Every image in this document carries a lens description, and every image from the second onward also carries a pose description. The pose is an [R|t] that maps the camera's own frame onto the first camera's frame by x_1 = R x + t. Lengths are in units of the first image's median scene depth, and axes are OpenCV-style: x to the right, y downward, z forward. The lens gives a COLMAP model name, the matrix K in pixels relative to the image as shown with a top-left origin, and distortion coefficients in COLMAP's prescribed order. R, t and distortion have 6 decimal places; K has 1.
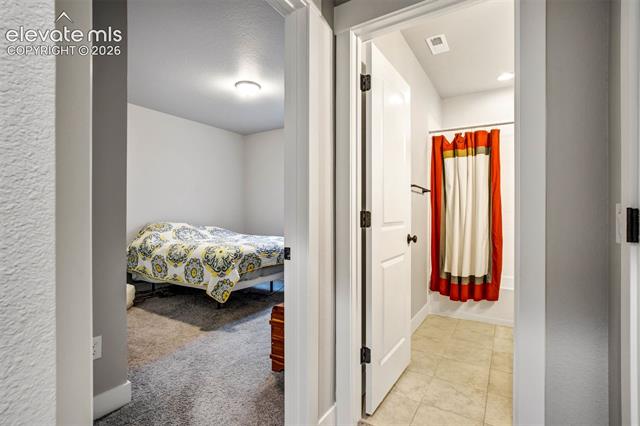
lens RADIAL K [[298.7, 0, 313.3], [0, 298.7, 214.7], [0, 0, 1]] dist [-0.021825, 0.010446]
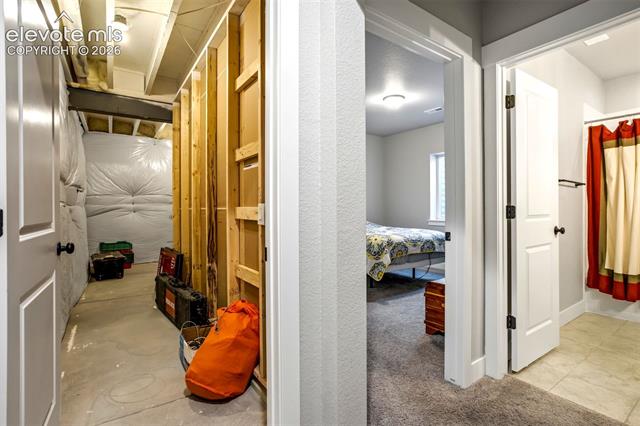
lens RADIAL K [[298.7, 0, 331.8], [0, 298.7, 208.9], [0, 0, 1]] dist [-0.021825, 0.010446]
pose [[0.933942, -0.004628, -0.357394, -0.038718], [0.003806, 0.999988, -0.003003, 0.001501], [0.357404, 0.001445, 0.933949, -0.203284]]
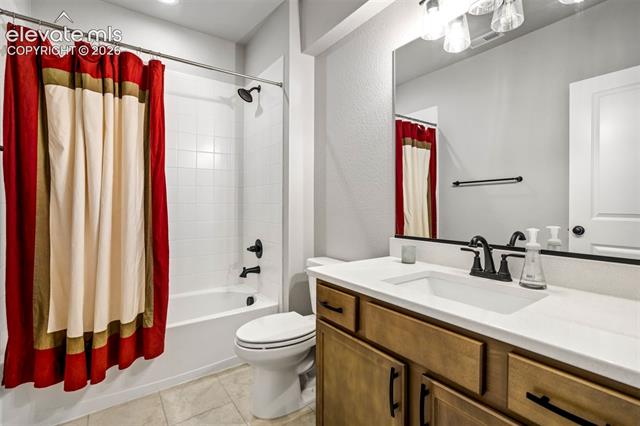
lens RADIAL K [[298.7, 0, 338.4], [0, 298.7, 208.8], [0, 0, 1]] dist [-0.021825, 0.010446]
pose [[0.382603, -0.005898, 0.923894, 0.204551], [0.002898, 0.999982, 0.005183, 0.000910], [-0.923908, 0.000695, 0.382613, 0.437992]]
